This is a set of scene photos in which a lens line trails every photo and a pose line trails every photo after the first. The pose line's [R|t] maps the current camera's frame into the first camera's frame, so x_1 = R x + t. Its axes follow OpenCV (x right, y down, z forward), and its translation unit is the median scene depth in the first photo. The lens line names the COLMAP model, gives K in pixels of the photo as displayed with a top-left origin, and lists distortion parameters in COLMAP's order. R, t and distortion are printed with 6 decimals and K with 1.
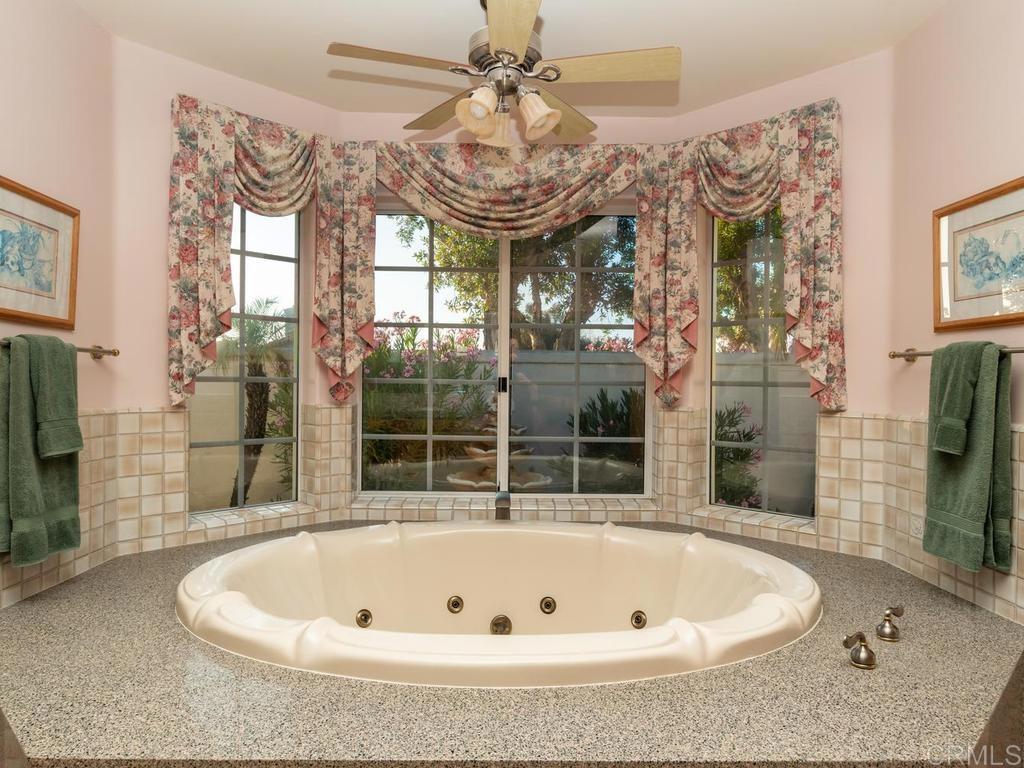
lens RADIAL K [[659.3, 0, 510.8], [0, 659.3, 388.3], [0, 0, 1]] dist [0.000881, -0.002035]
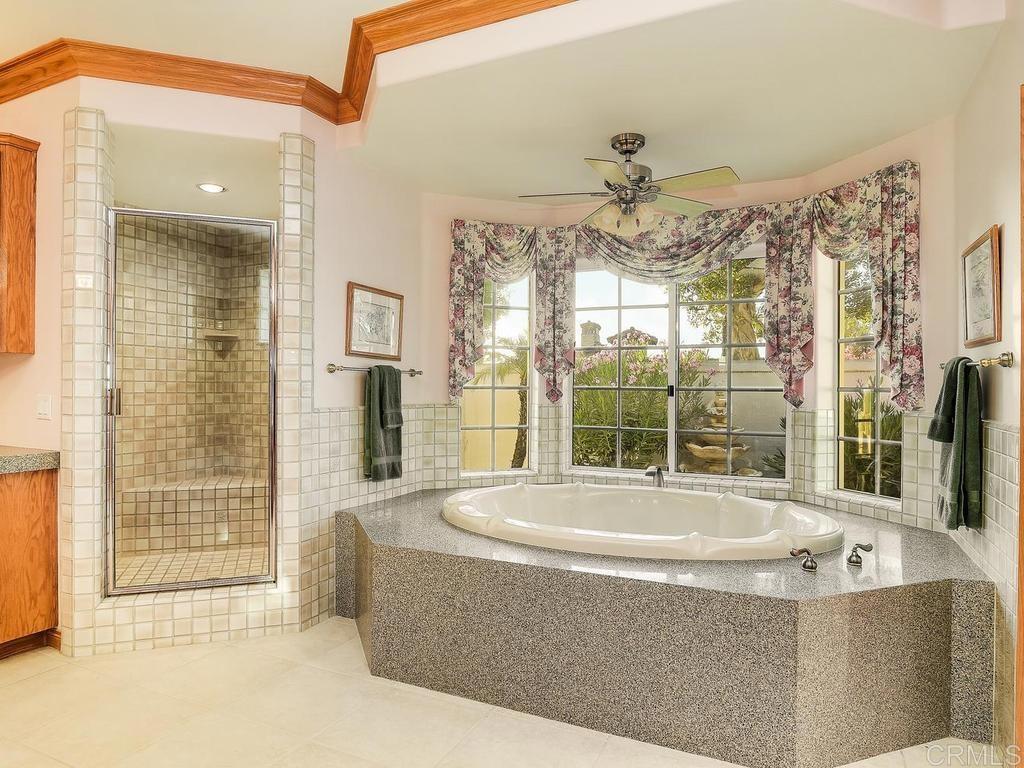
lens RADIAL K [[646.9, 0, 509.4], [0, 646.9, 388.7], [0, 0, 1]] dist [-0.008193, -0.000521]
pose [[0.896743, -0.002716, -0.442544, 0.310826], [-0.001671, 0.999953, -0.009523, 0.003859], [0.442549, 0.009280, 0.896696, -0.367007]]
